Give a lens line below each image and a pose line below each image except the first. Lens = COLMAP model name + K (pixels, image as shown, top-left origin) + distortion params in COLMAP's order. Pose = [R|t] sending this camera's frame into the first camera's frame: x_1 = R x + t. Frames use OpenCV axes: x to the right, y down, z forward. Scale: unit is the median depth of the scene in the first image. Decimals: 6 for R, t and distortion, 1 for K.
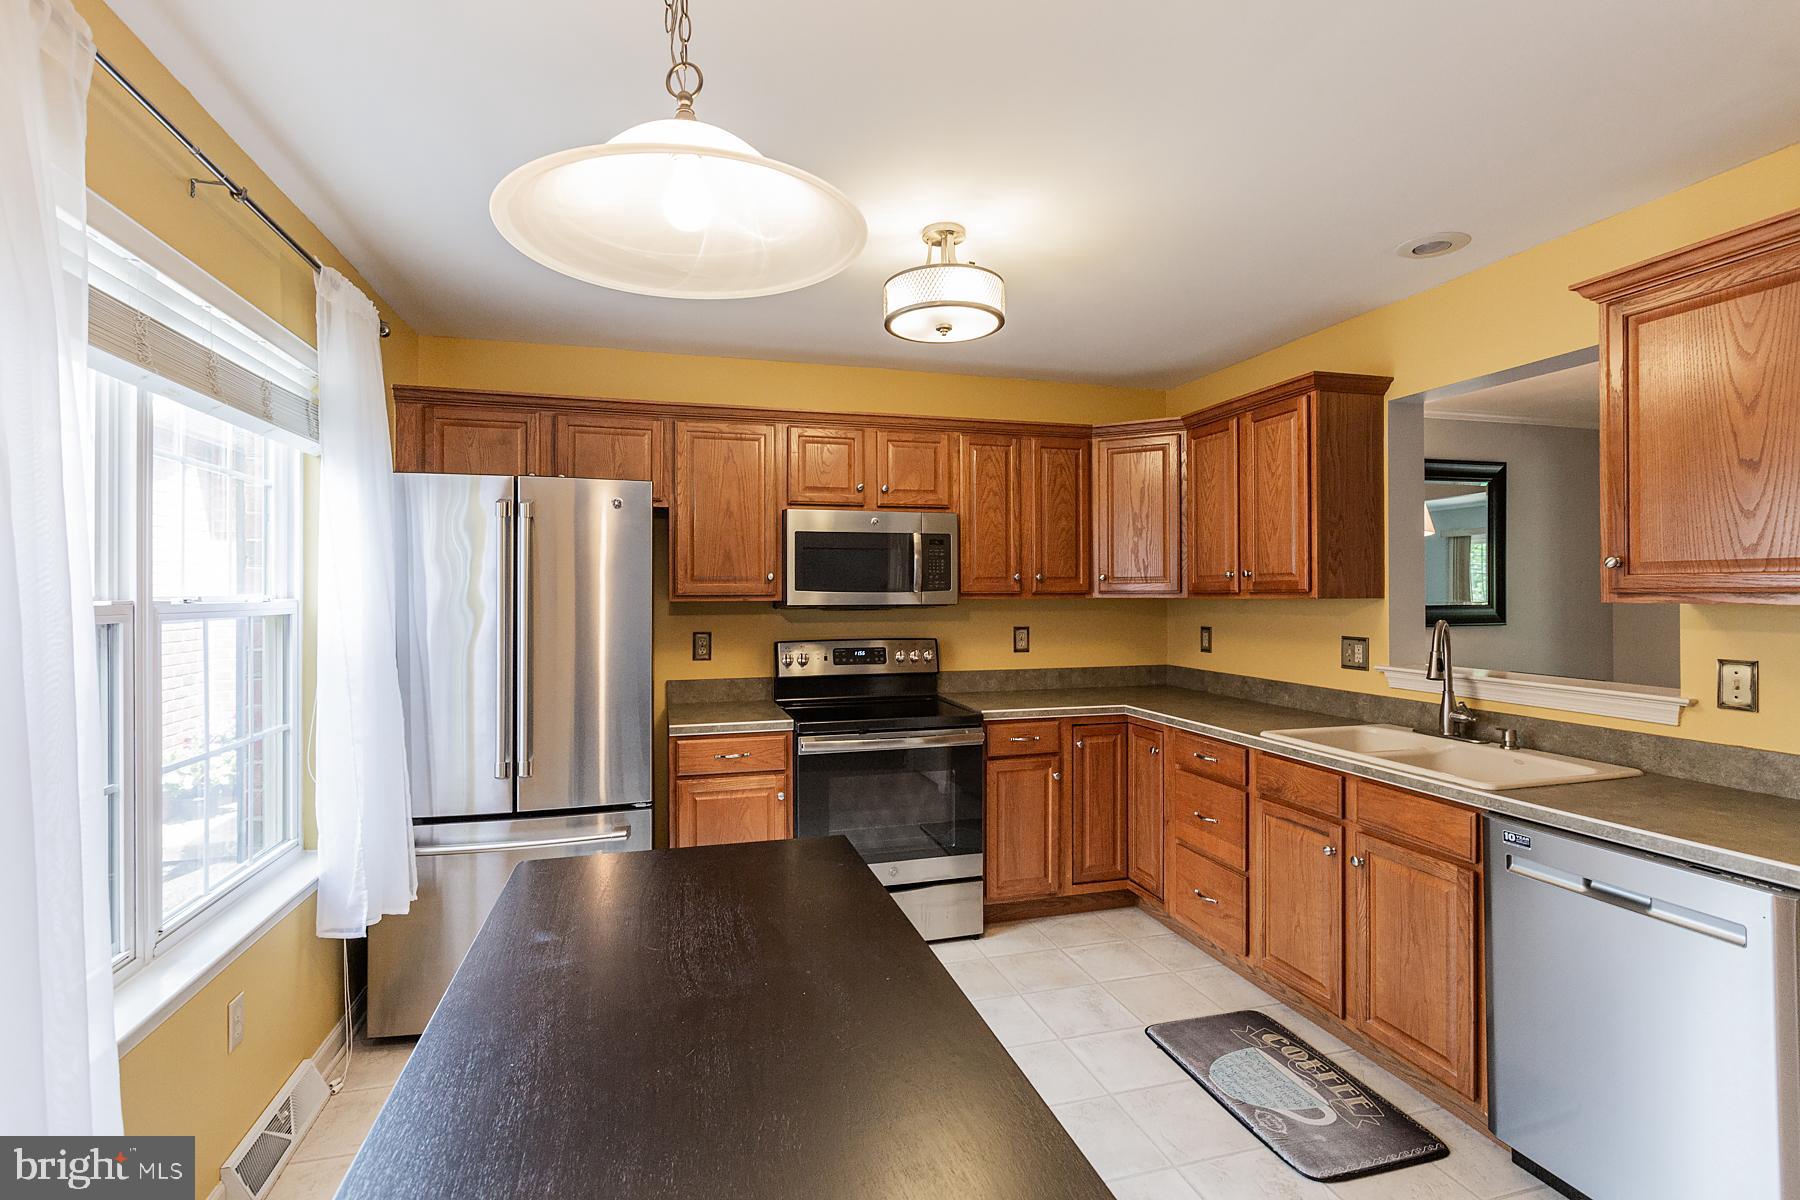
lens RADIAL K [[866.1, 0, 901.5], [0, 866.1, 595.7], [0, 0, 1]] dist [0.000493, -0.002379]
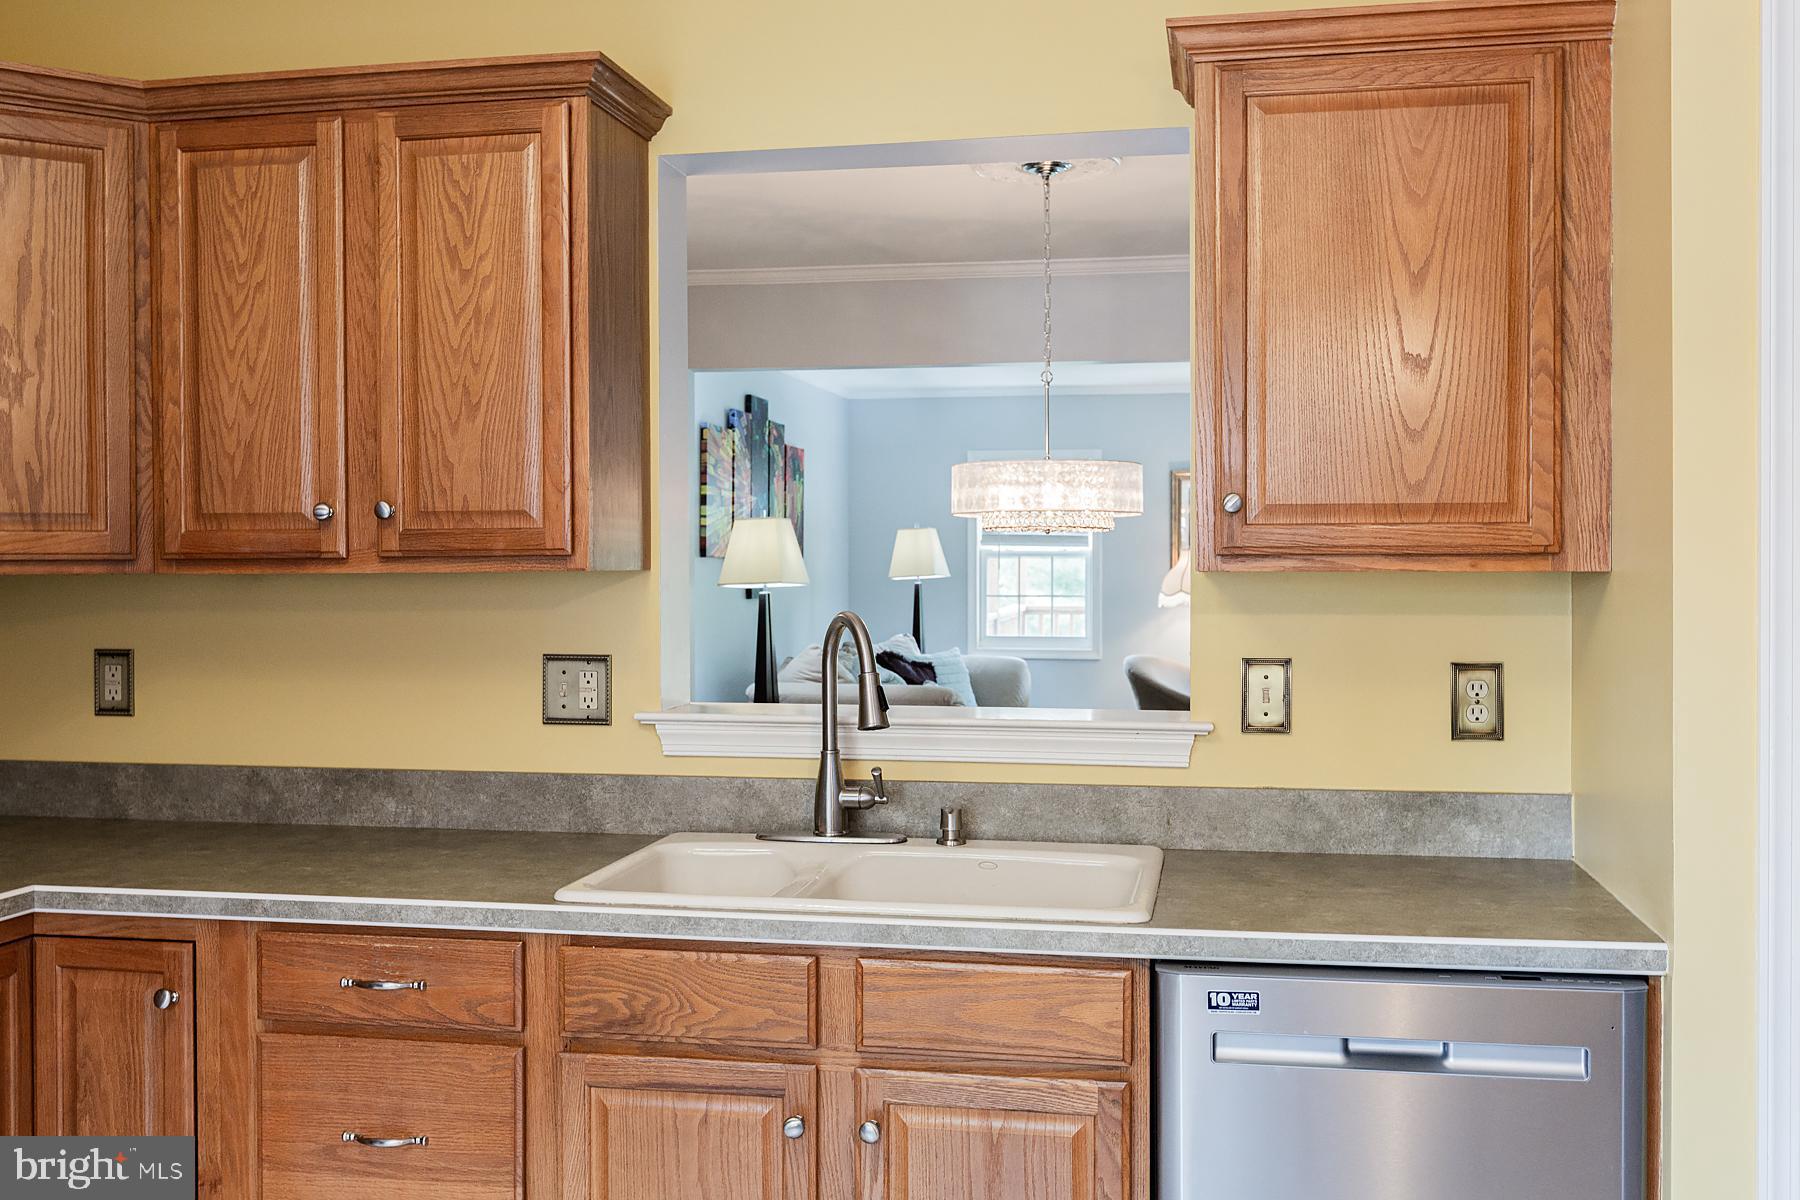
lens RADIAL K [[1736.2, 0, 900.4], [0, 1736.2, 590.6], [0, 0, 1]] dist [0.000636, 0.000000]
pose [[0.440877, -0.009611, 0.897516, -0.245491], [0.005499, 0.999953, 0.008007, 0.007502], [-0.897551, 0.001405, 0.440909, 0.468096]]
